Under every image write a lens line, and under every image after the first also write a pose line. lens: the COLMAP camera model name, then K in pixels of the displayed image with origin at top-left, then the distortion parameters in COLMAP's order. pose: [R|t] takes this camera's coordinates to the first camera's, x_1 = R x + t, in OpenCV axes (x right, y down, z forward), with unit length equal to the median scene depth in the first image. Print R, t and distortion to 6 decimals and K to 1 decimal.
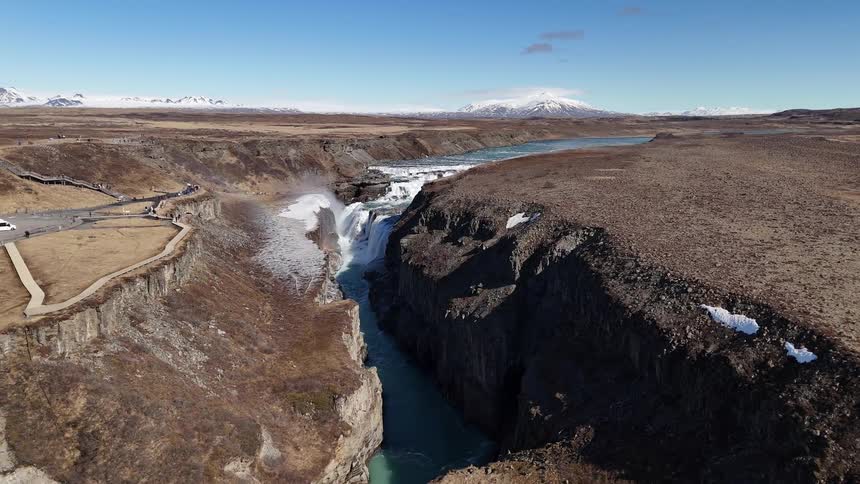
lens RADIAL K [[614.2, 0, 430.0], [0, 614.2, 242.0], [0, 0, 1]] dist [0.119553, -0.133539]
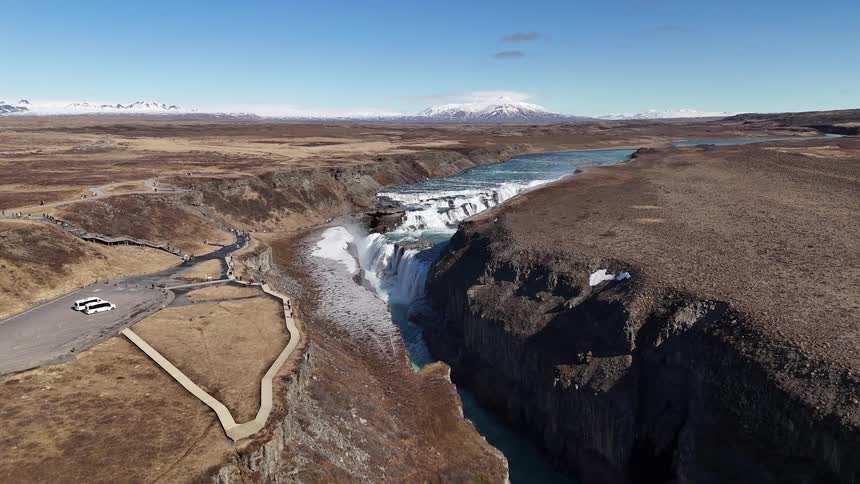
lens RADIAL K [[614.2, 0, 430.0], [0, 614.2, 242.0], [0, 0, 1]] dist [0.119553, -0.133539]
pose [[0.997908, -0.019216, 0.061734, -0.109667], [0.019580, 0.999794, -0.005293, -0.051539], [-0.061620, 0.006490, 0.998079, 0.000726]]
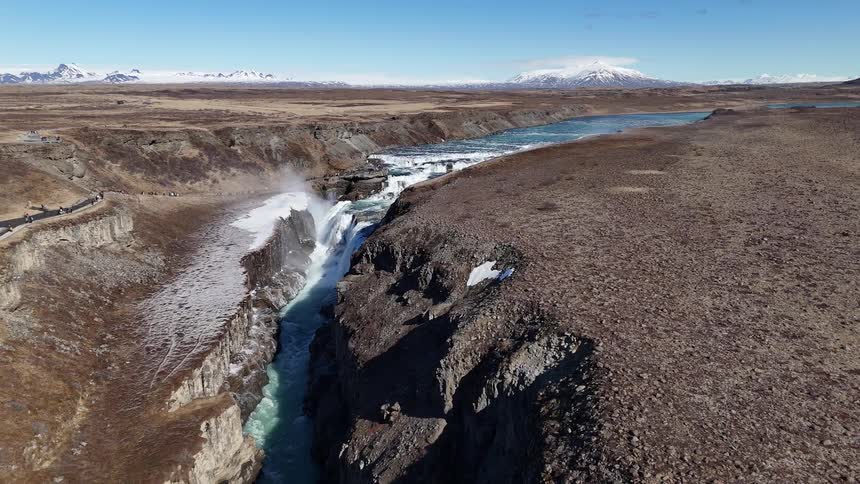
lens RADIAL K [[614.2, 0, 430.0], [0, 614.2, 242.0], [0, 0, 1]] dist [0.119553, -0.133539]
pose [[0.997157, 0.008717, -0.074849, 0.073440], [-0.005487, 0.999049, 0.043254, -0.053520], [0.075155, -0.042720, 0.996256, 0.189626]]
